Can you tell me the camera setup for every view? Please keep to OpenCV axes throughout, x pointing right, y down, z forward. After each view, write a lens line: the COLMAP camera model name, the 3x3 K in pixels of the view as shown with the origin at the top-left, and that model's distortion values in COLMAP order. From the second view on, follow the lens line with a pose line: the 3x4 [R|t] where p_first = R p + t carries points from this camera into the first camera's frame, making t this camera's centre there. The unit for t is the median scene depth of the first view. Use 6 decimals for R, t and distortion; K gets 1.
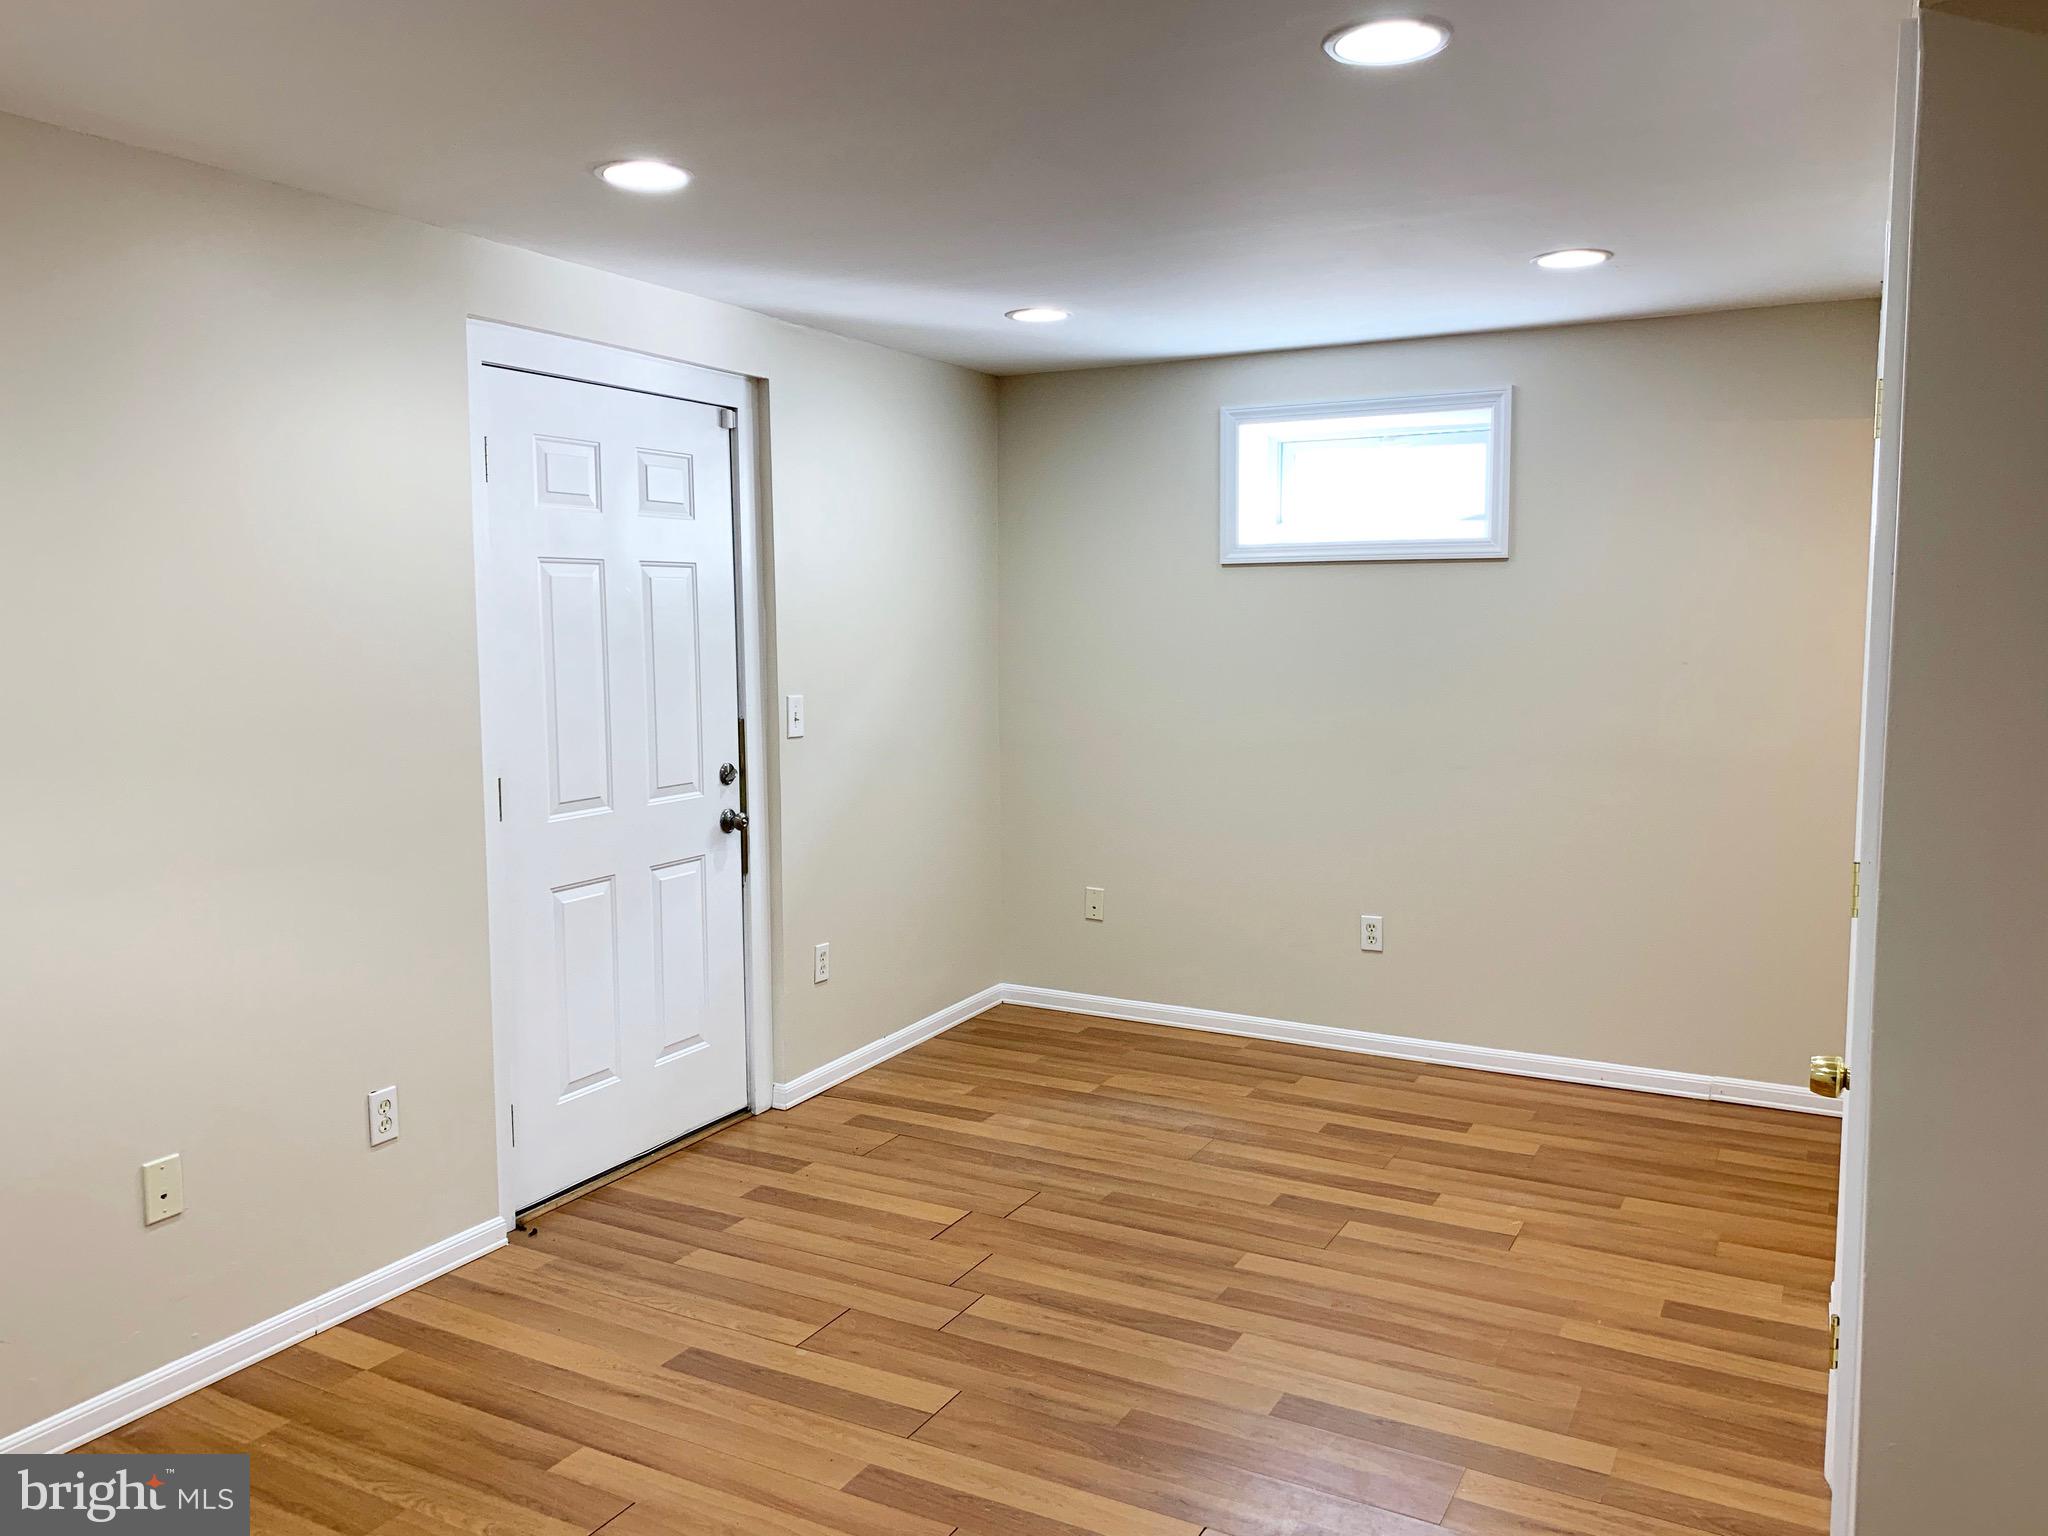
lens RADIAL K [[1533.8, 0, 1024.6], [0, 1533.8, 767.2], [0, 0, 1]] dist [0.035666, -0.054453]
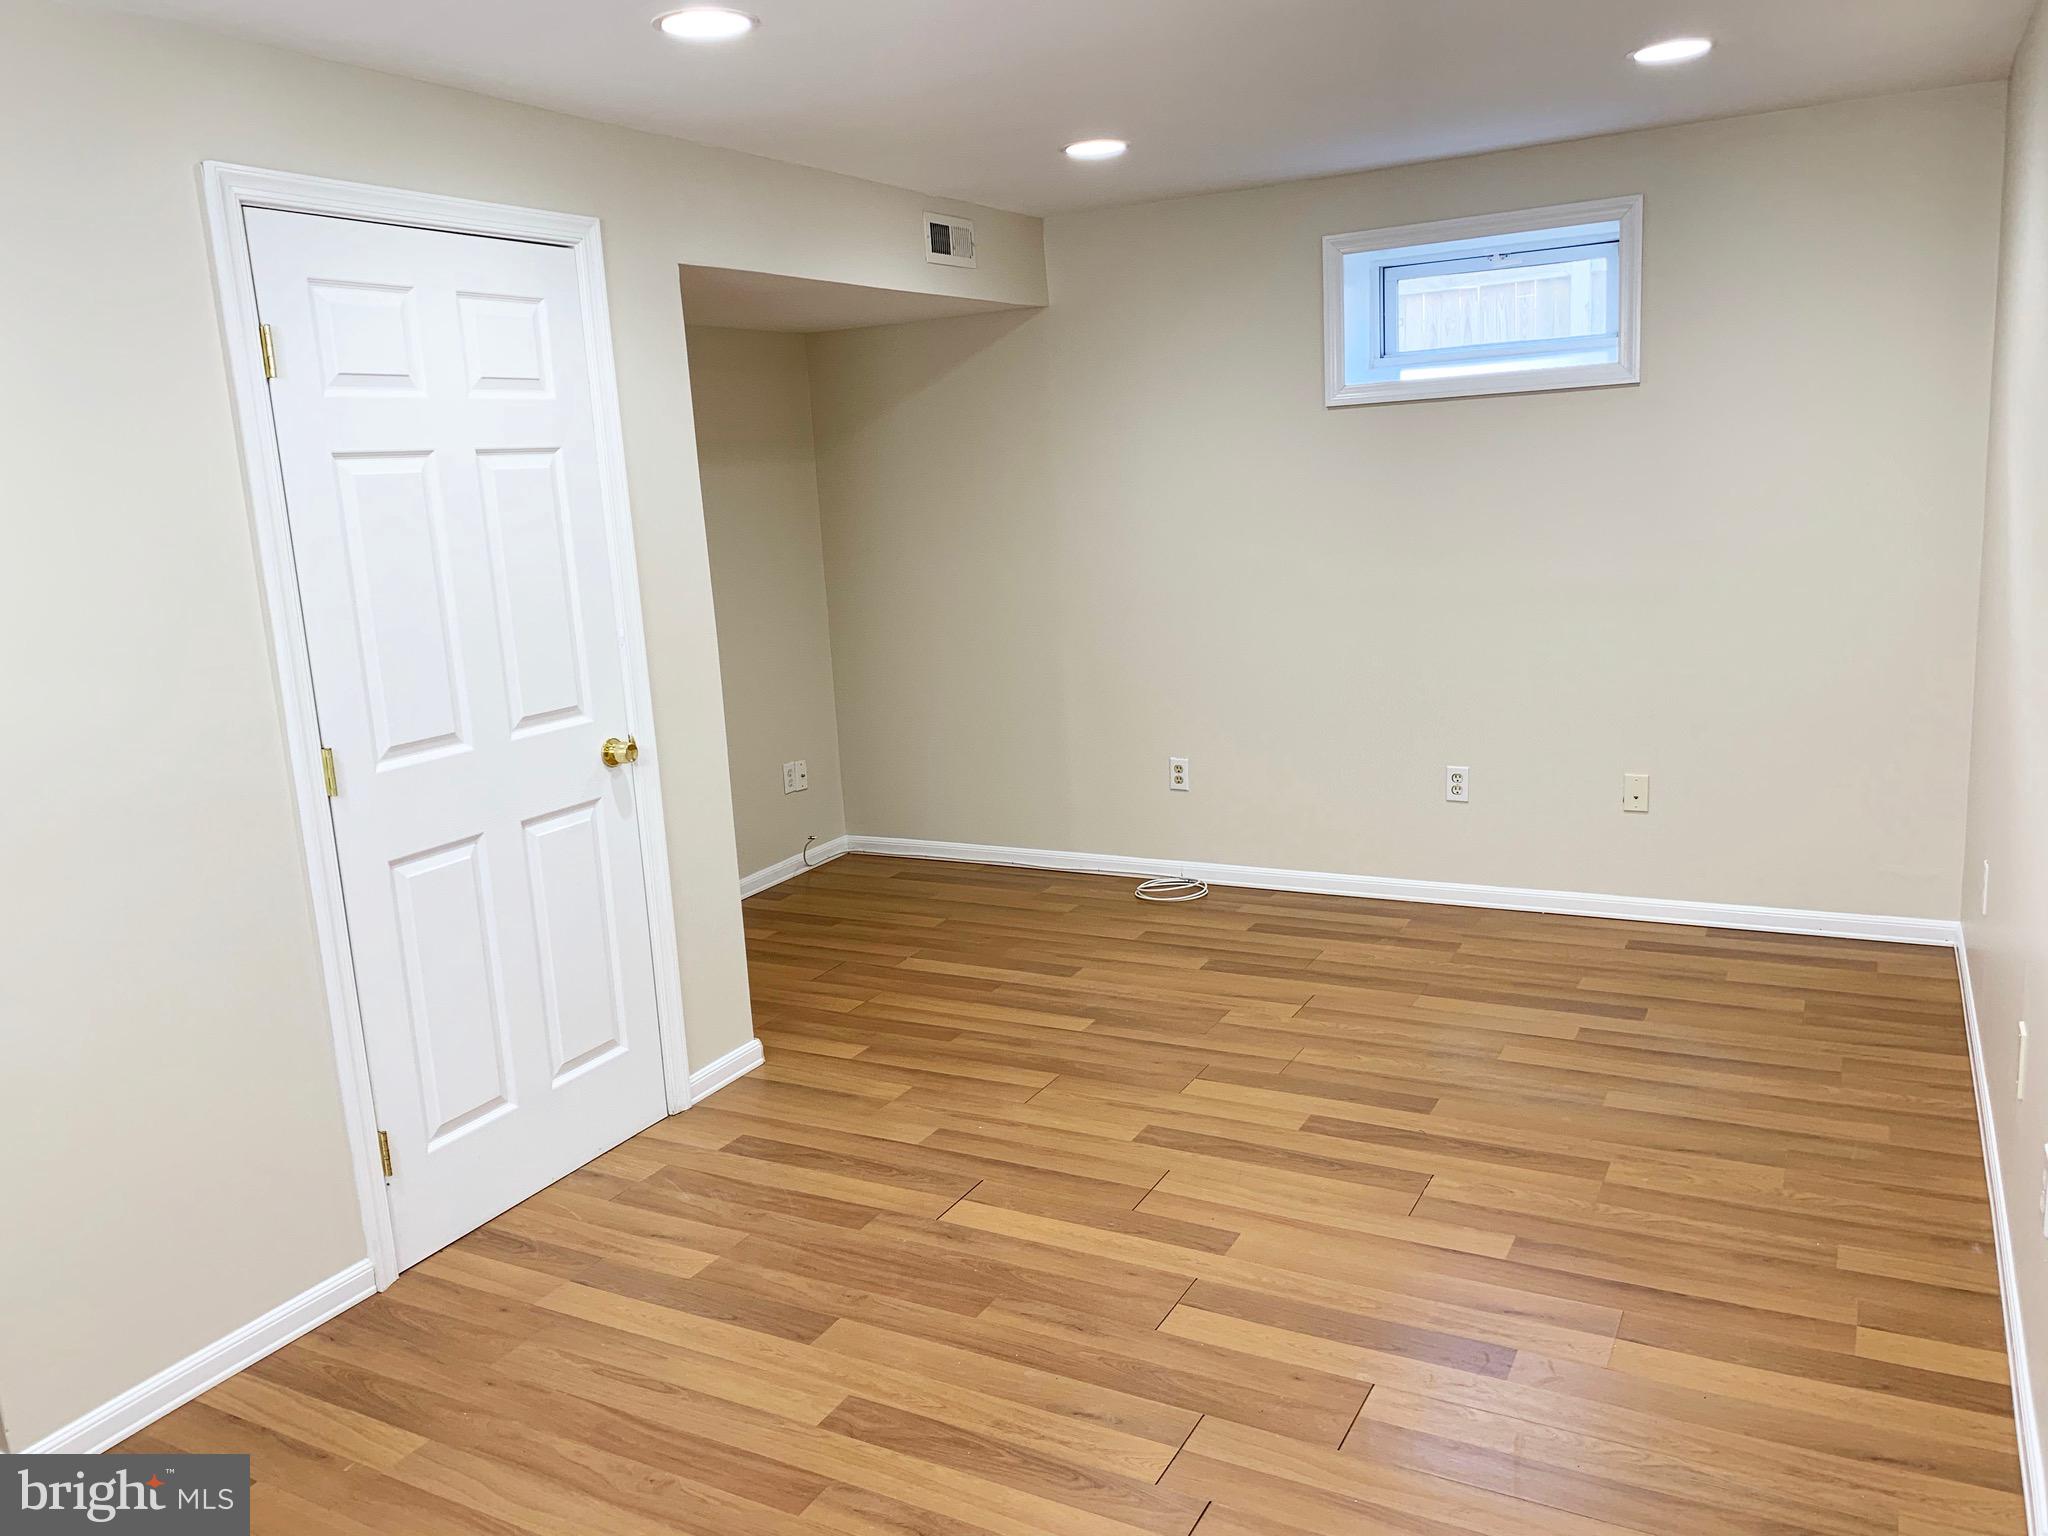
lens RADIAL K [[1533.8, 0, 1025.6], [0, 1533.8, 766.9], [0, 0, 1]] dist [0.035666, -0.054453]
pose [[-0.997827, 0.064034, 0.015506, 0.001149], [0.065760, 0.953493, 0.294154, -0.192655], [0.004051, 0.294534, -0.955632, 1.766586]]
